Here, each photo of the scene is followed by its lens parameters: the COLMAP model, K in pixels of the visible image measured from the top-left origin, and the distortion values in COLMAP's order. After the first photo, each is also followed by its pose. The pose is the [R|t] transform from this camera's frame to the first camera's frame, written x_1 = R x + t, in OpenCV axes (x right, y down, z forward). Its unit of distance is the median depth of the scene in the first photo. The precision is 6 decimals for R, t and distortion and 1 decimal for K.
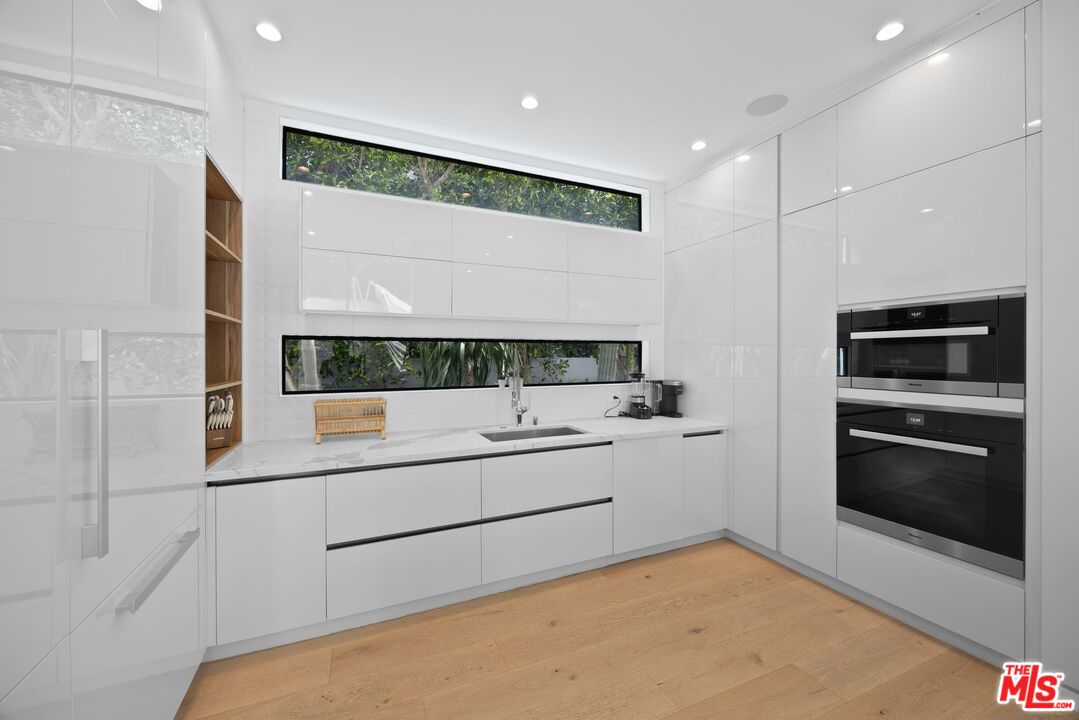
lens RADIAL K [[423.3, 0, 538.5], [0, 423.3, 358.5], [0, 0, 1]] dist [-0.001243, -0.000026]
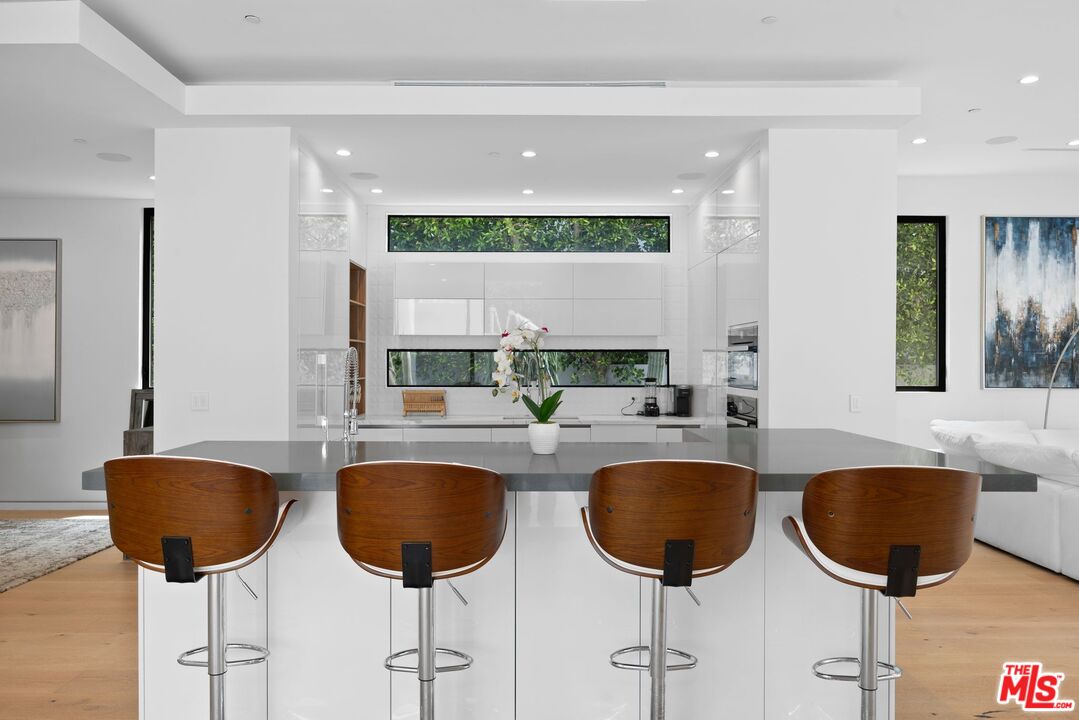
lens RADIAL K [[754.4, 0, 538.8], [0, 754.4, 364.8], [0, 0, 1]] dist [-0.005205, -0.000275]
pose [[0.915955, 0.002696, -0.401273, 0.969433], [-0.003755, 0.999991, -0.001854, 0.004931], [0.401264, 0.003205, 0.915957, -1.259097]]
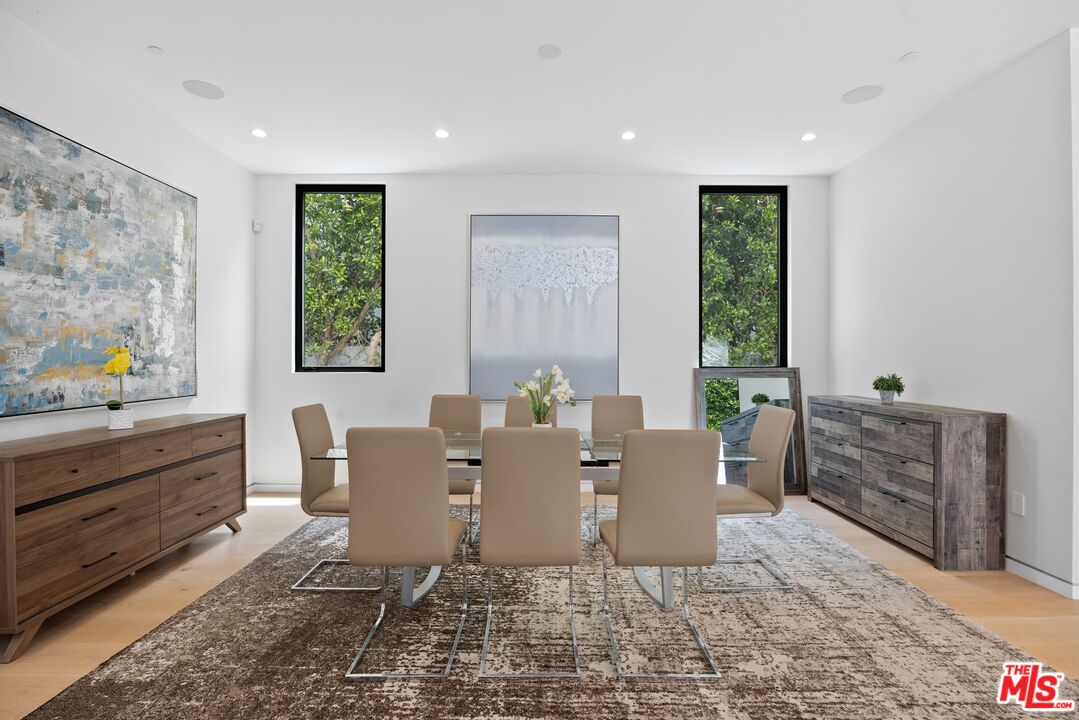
lens RADIAL K [[508.1, 0, 541.4], [0, 508.1, 358.6], [0, 0, 1]] dist [-0.017400, 0.000059]
pose [[0.917157, 0.000285, -0.398527, -1.062279], [-0.000256, 1.000000, 0.000127, 0.055730], [0.398527, -0.000015, 0.917157, -1.223239]]
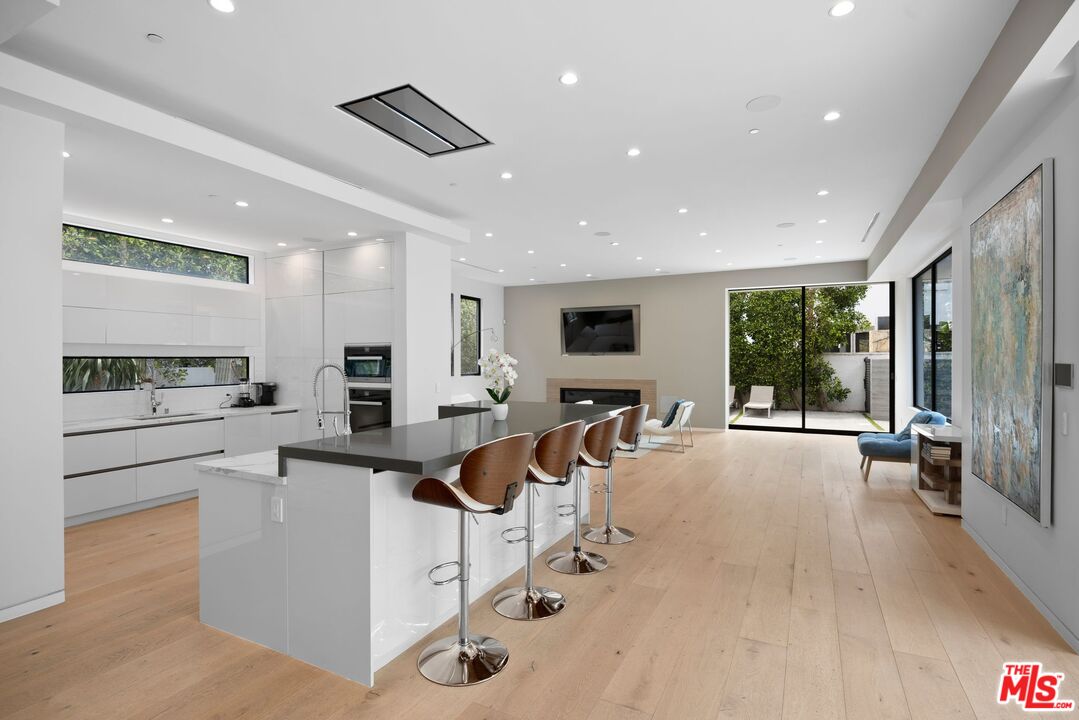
lens RADIAL K [[524.8, 0, 539.3], [0, 524.8, 362.0], [0, 0, 1]] dist [-0.010791, -0.000096]
pose [[0.773354, -0.005562, 0.633950, -0.173043], [0.005555, 0.999983, 0.001996, -0.027103], [-0.633950, 0.001978, 0.773372, -1.414495]]
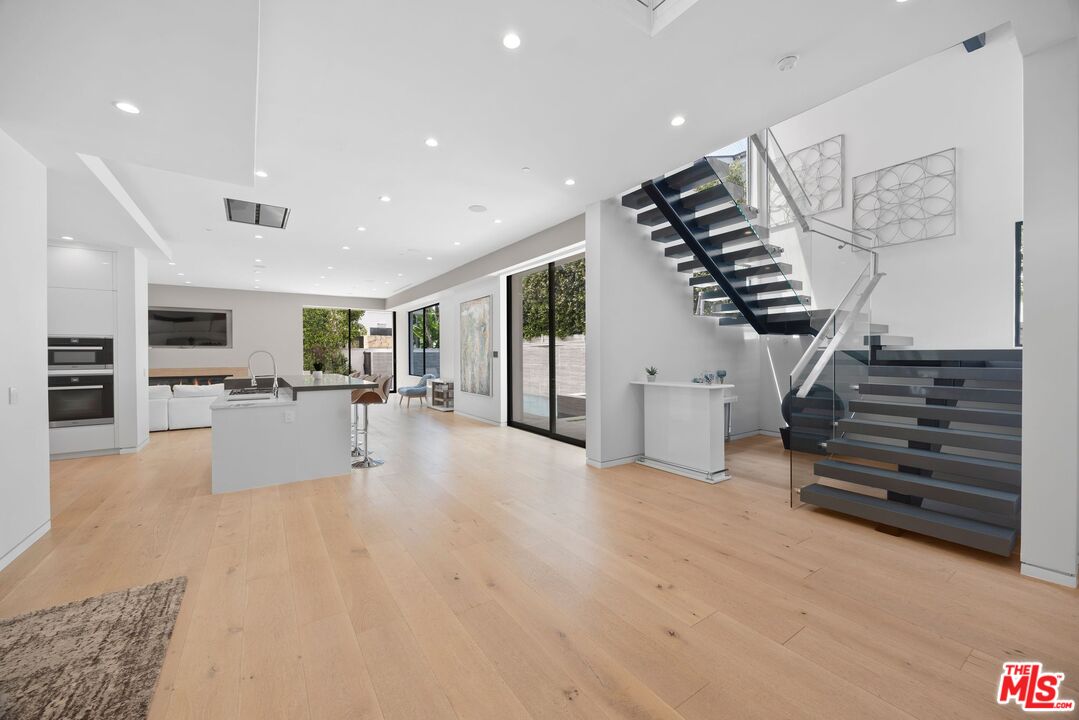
lens RADIAL K [[417.8, 0, 537.6], [0, 417.8, 357.0], [0, 0, 1]] dist [-0.002848, -0.000126]
pose [[-0.179046, -0.010006, 0.983790, -1.671517], [0.006523, 0.999914, 0.011357, -0.008909], [-0.983819, 0.008451, -0.178965, -1.065185]]
